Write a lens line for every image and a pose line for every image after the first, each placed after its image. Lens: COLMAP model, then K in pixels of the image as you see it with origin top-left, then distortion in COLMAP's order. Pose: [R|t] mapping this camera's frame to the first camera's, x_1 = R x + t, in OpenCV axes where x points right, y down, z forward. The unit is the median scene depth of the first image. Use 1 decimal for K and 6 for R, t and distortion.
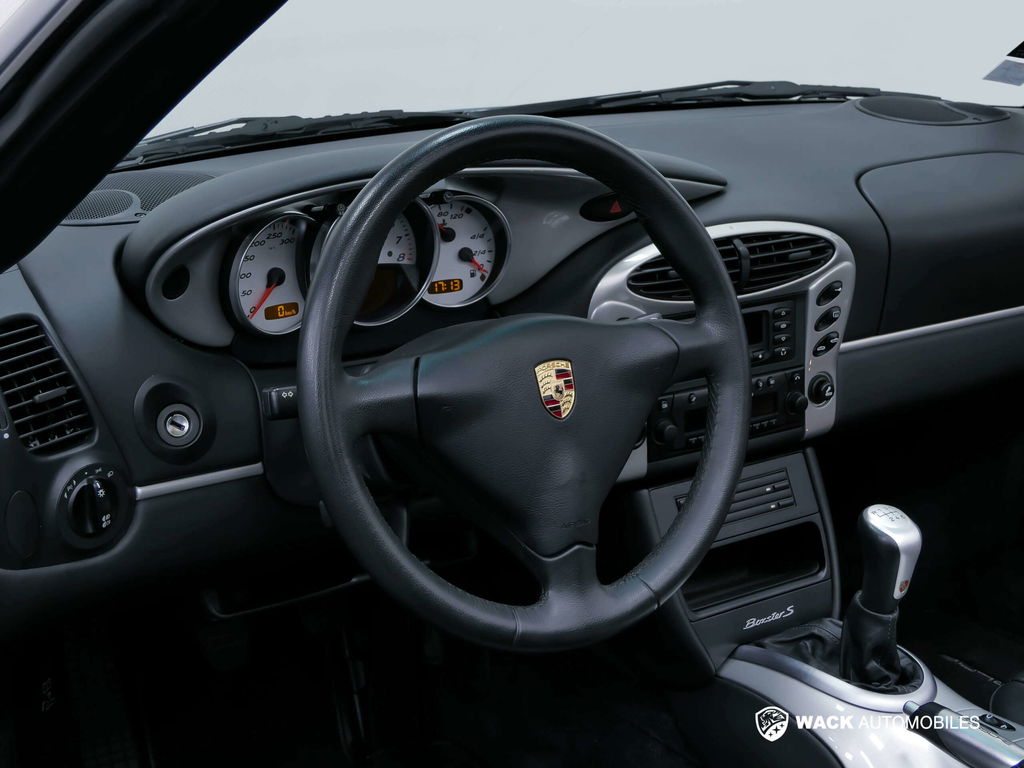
lens RADIAL K [[1657.5, 0, 512.3], [0, 1657.5, 384.8], [0, 0, 1]] dist [-0.016903, 0.000000]
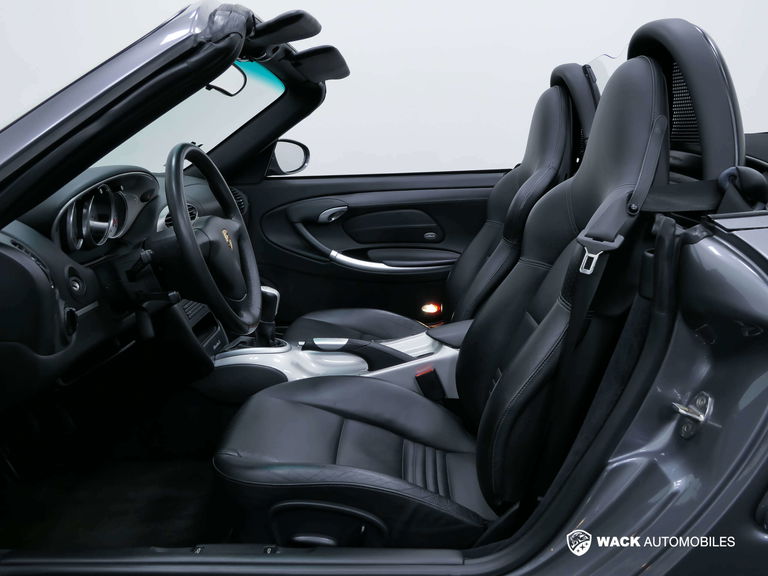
lens RADIAL K [[656.6, 0, 382.7], [0, 656.6, 283.2], [0, 0, 1]] dist [-0.012212, 0.014690]
pose [[0.606391, -0.181031, 0.774285, -0.589926], [0.241091, 0.969761, 0.037921, 0.081490], [-0.757737, 0.163678, 0.631700, 0.114583]]
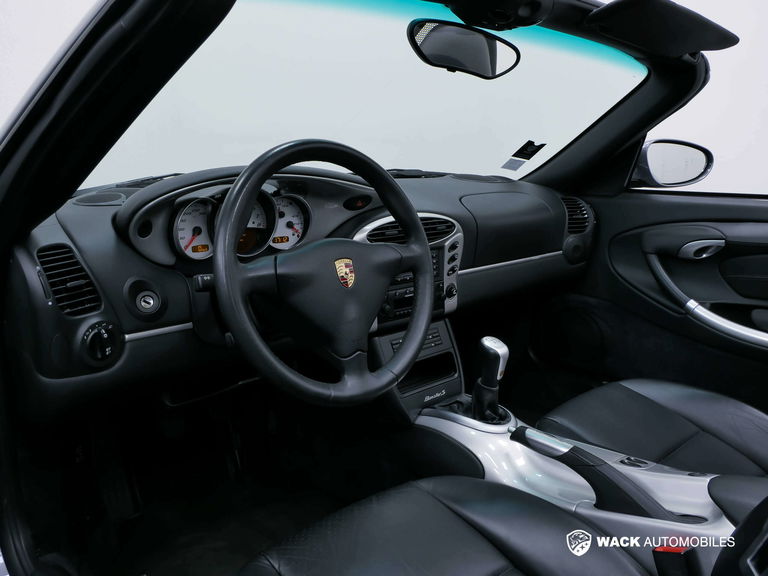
lens RADIAL K [[656.6, 0, 386.7], [0, 656.6, 286.1], [0, 0, 1]] dist [-0.012212, 0.014690]
pose [[0.987564, -0.031038, 0.154120, -0.040567], [0.041994, 0.996777, -0.068350, 0.064654], [-0.151502, 0.073972, 0.985685, 0.188725]]
